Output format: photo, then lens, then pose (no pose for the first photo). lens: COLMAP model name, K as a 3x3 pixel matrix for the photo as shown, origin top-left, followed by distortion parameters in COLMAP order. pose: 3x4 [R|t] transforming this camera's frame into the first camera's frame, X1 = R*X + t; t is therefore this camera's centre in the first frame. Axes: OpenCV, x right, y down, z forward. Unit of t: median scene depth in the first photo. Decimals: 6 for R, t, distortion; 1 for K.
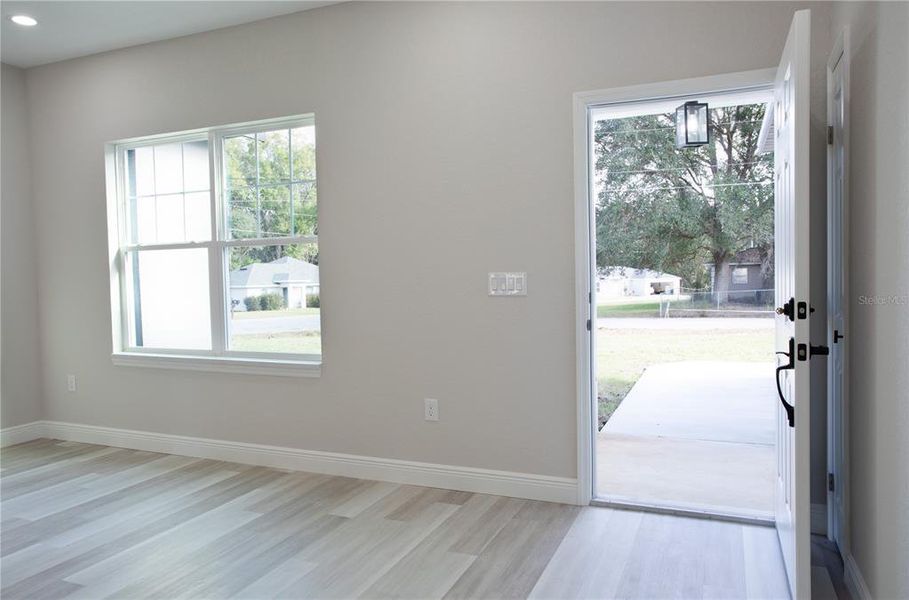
lens RADIAL K [[630.2, 0, 454.5], [0, 630.2, 300.0], [0, 0, 1]] dist [0.019452, 0.000458]
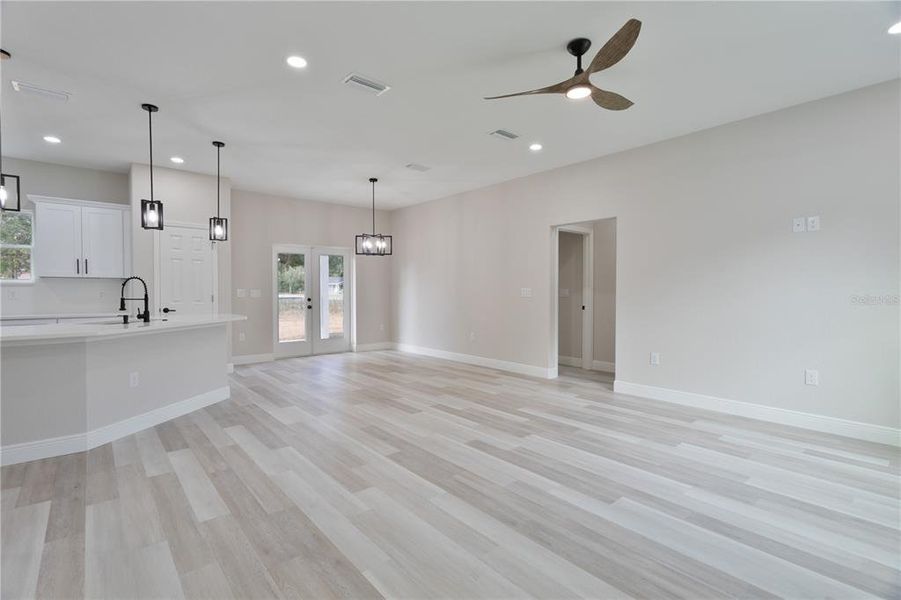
lens RADIAL K [[423.0, 0, 425.9], [0, 423.0, 300.7], [0, 0, 1]] dist [0.017709, 0.000211]
pose [[-0.480211, 0.041994, -0.876147, 0.339870], [-0.020043, 0.998067, 0.058823, -0.036484], [0.876924, 0.045808, -0.478441, 0.872084]]
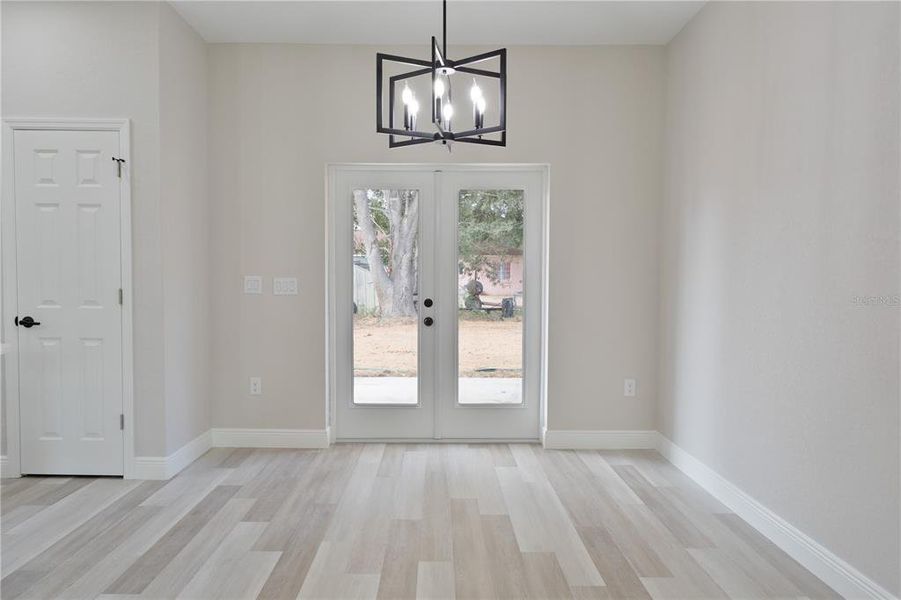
lens RADIAL K [[593.7, 0, 436.7], [0, 593.7, 300.5], [0, 0, 1]] dist [0.002307, 0.000391]
pose [[-0.919587, 0.027571, -0.391918, -0.984474], [-0.001454, 0.997289, 0.073570, 0.009377], [0.392884, 0.068224, -0.917054, 0.369646]]
